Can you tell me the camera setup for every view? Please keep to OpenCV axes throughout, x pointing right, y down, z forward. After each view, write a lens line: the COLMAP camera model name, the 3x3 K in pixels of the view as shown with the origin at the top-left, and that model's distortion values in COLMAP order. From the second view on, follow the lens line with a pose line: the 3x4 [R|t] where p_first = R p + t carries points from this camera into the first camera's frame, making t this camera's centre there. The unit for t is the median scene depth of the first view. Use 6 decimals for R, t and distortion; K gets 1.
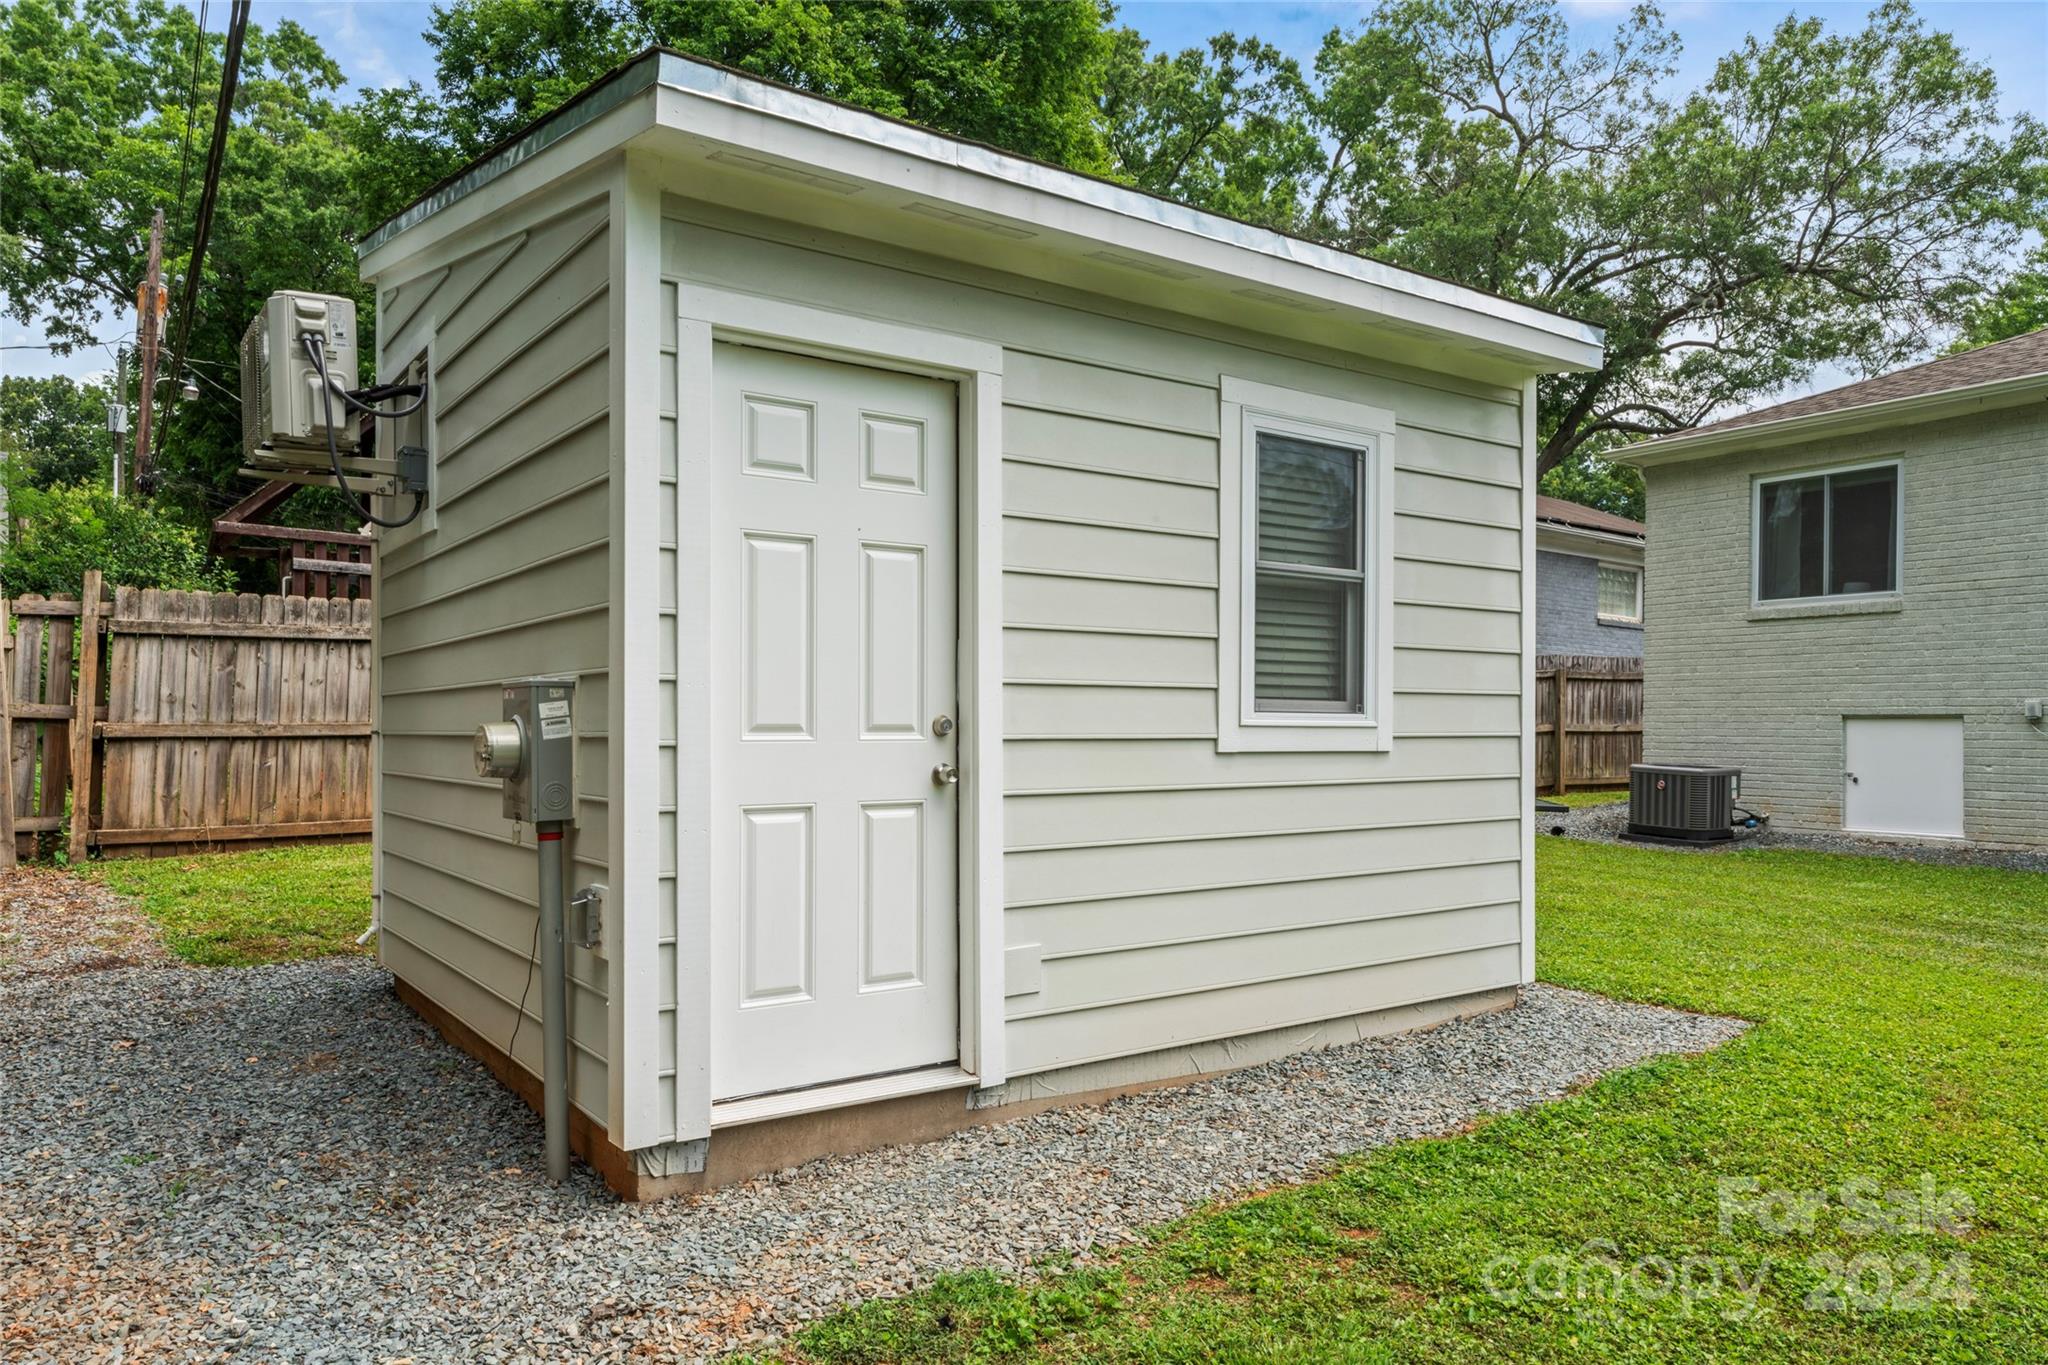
lens RADIAL K [[1359.9, 0, 1014.3], [0, 1359.9, 712.9], [0, 0, 1]] dist [-0.002711, 0.002724]
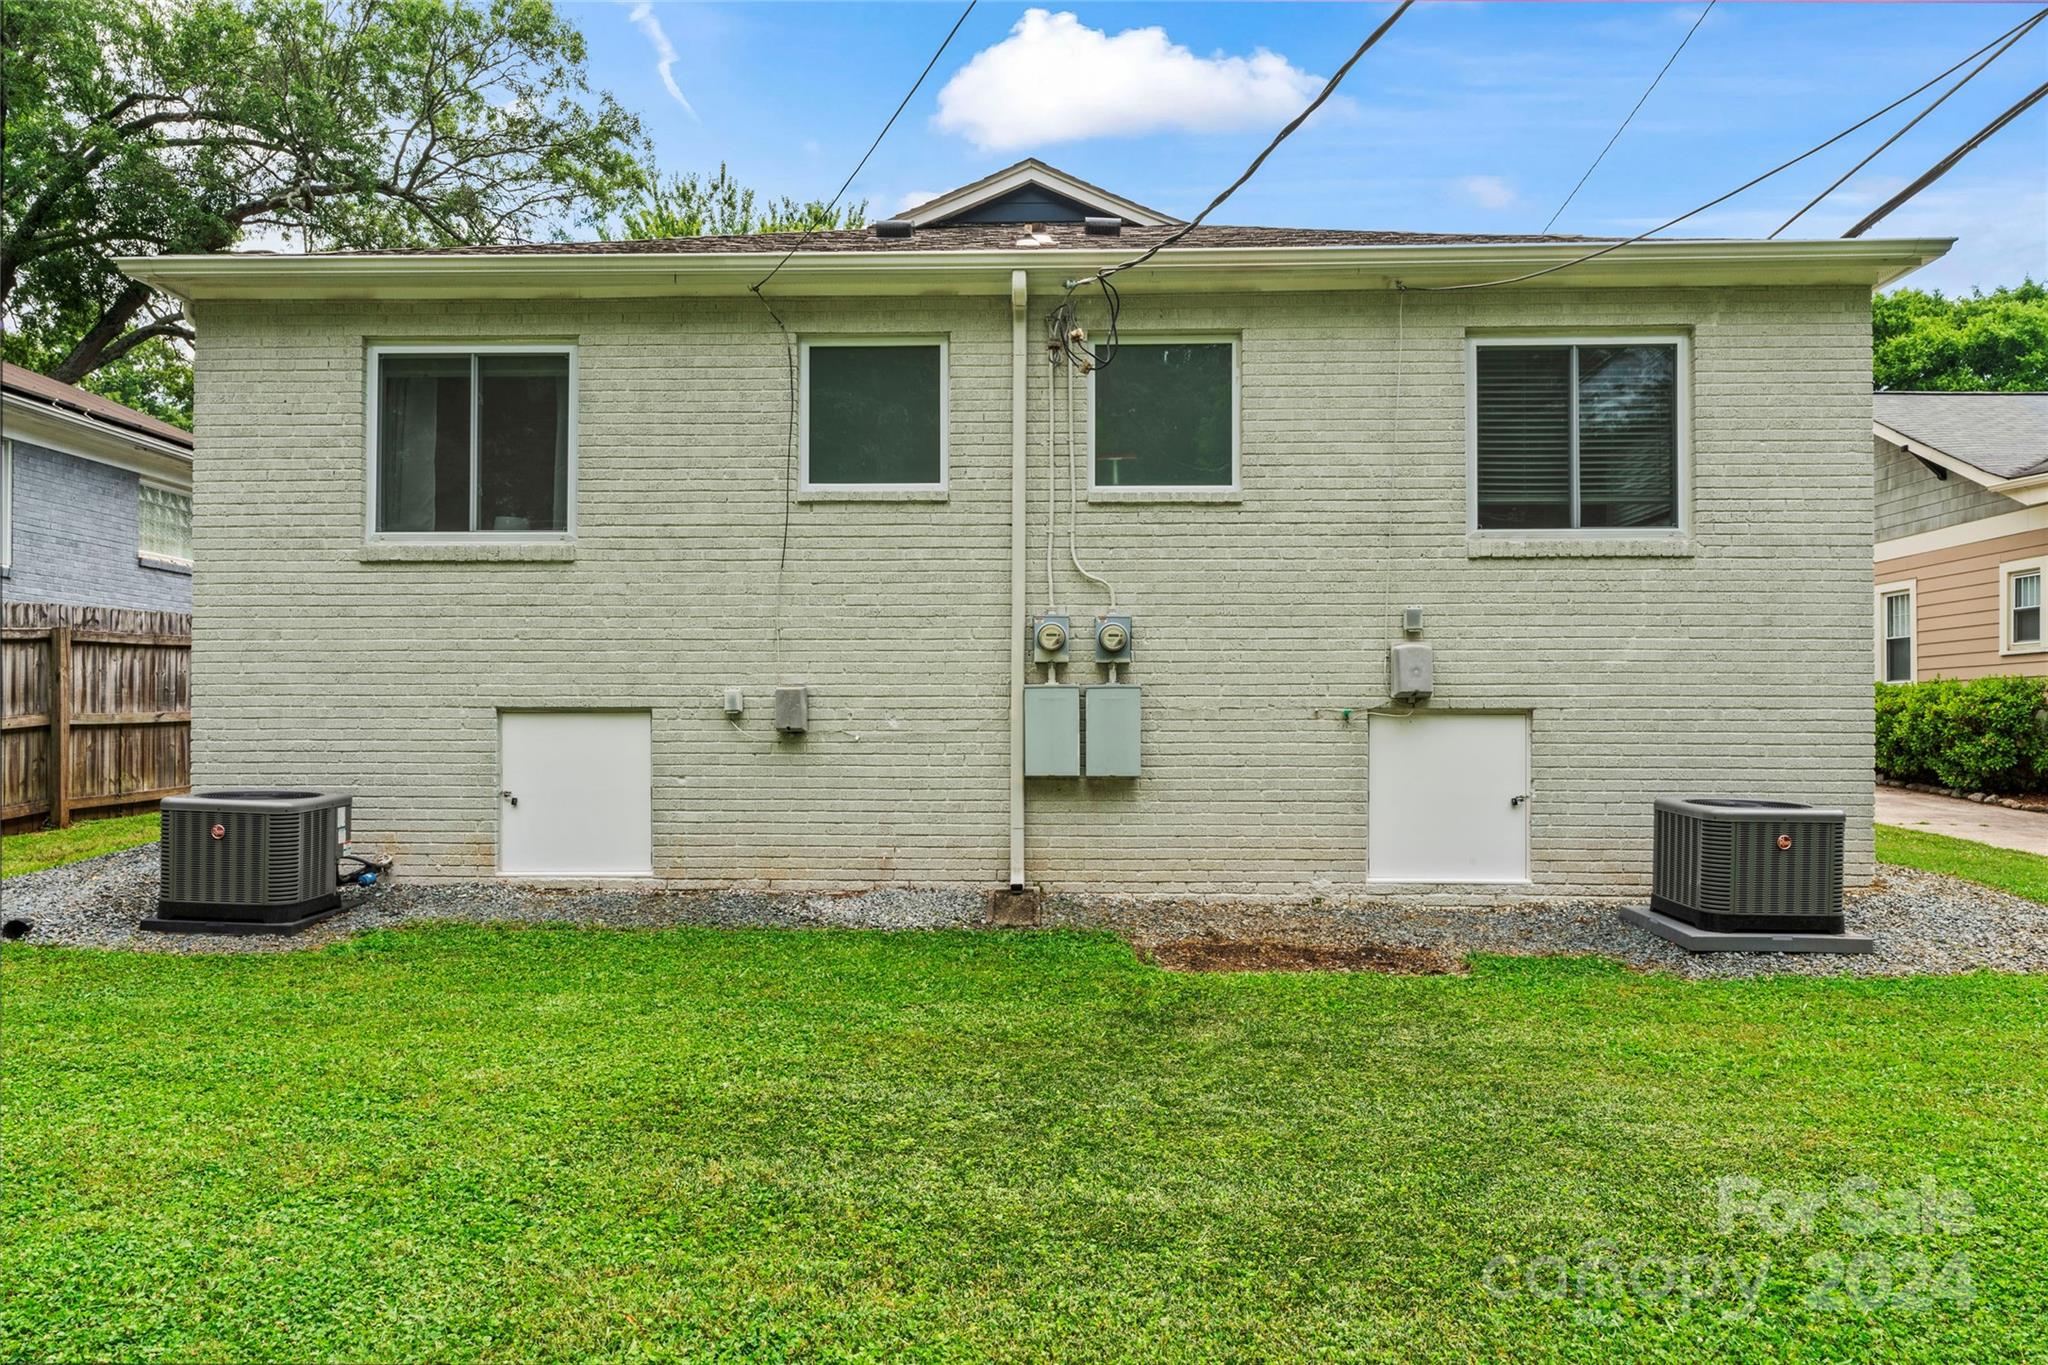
lens RADIAL K [[1359.2, 0, 1019.7], [0, 1359.2, 698.5], [0, 0, 1]] dist [0.003050, -0.001154]
pose [[0.572008, -0.009021, 0.820198, 0.141795], [-0.004254, 0.999893, 0.013964, -0.009949], [-0.820237, -0.011476, 0.571909, 0.280814]]
